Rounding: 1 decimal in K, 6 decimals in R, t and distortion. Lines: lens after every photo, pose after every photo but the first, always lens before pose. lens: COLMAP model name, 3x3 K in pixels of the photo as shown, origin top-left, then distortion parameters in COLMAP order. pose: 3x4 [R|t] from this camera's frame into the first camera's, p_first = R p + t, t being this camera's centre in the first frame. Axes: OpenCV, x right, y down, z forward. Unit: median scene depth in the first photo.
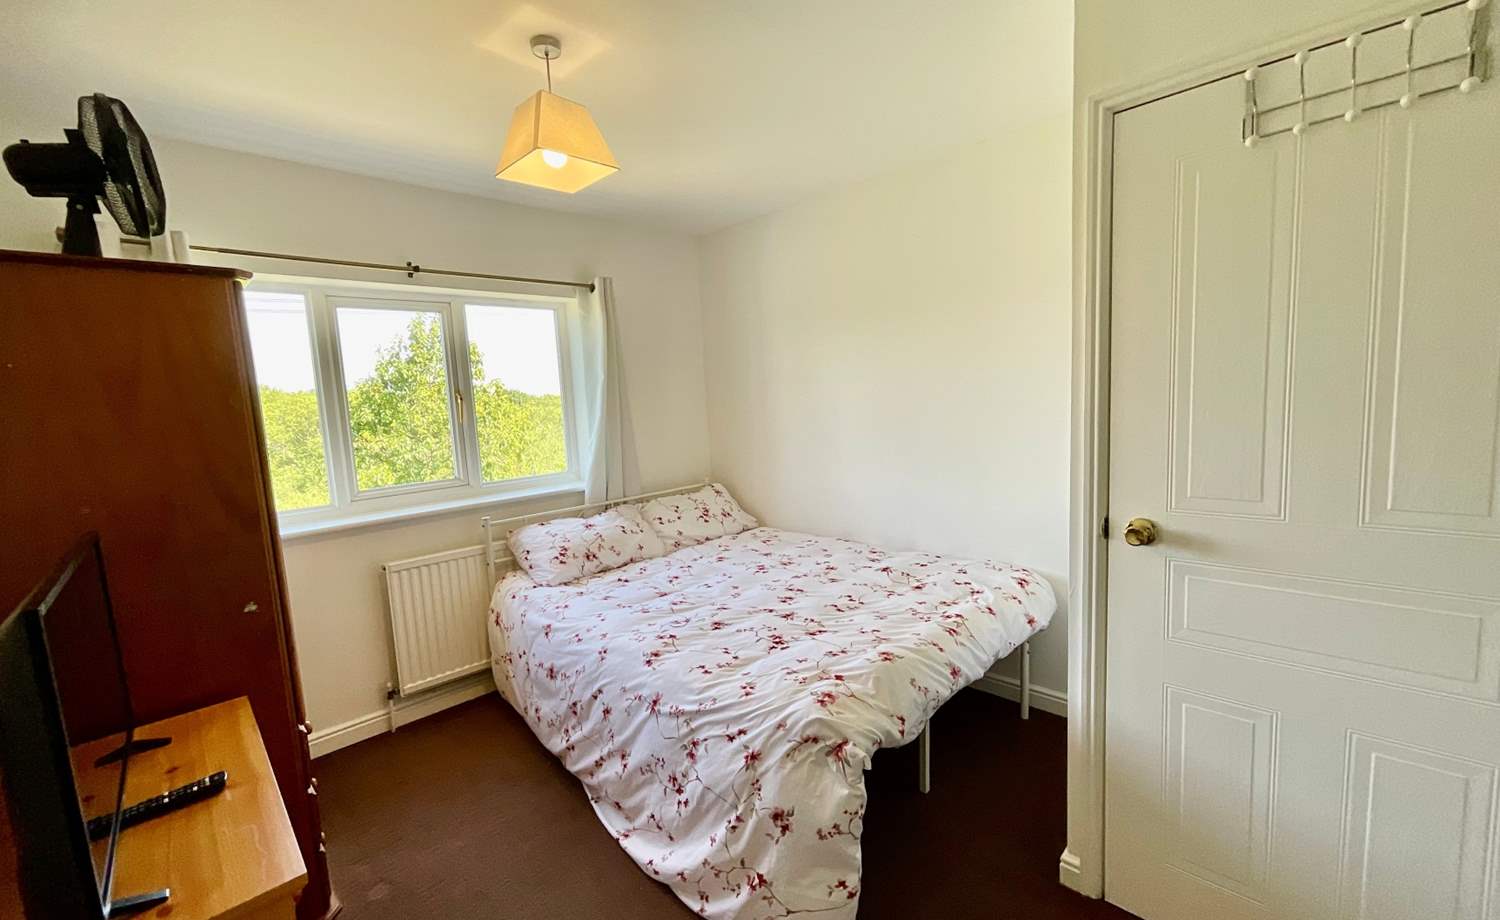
lens RADIAL K [[594.5, 0, 747.5], [0, 594.5, 461.5], [0, 0, 1]] dist [0.000604, 0.000220]
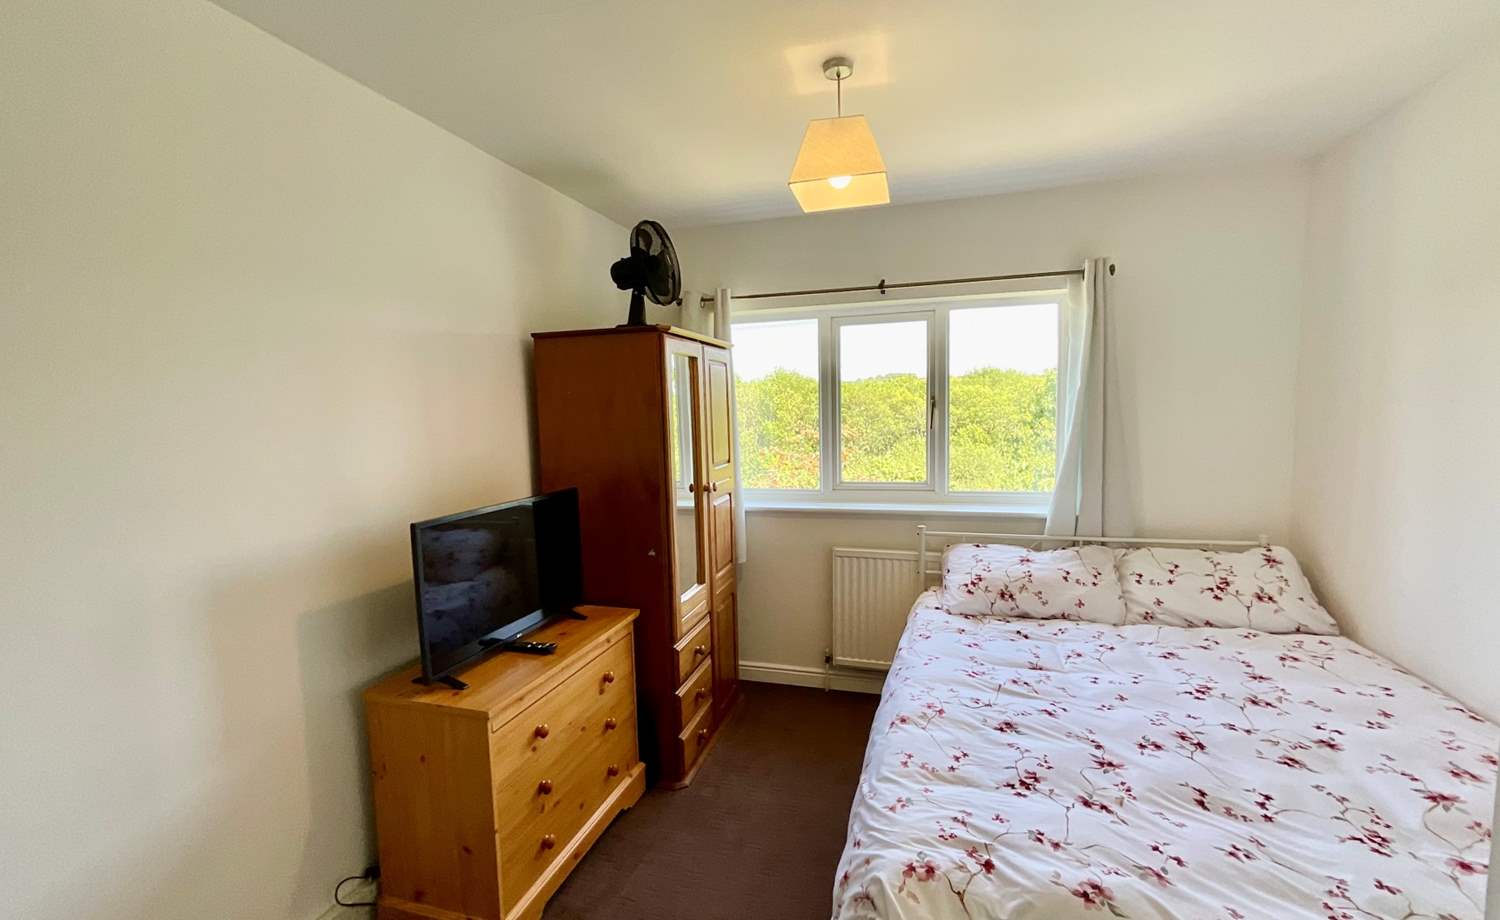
lens RADIAL K [[635.6, 0, 756.4], [0, 635.6, 463.1], [0, 0, 1]] dist [0.000528, 0.000126]
pose [[0.490546, 0.115864, -0.863678, 0.353581], [-0.098356, 0.992150, 0.077235, -0.069890], [0.865847, 0.047060, 0.498091, 0.235048]]
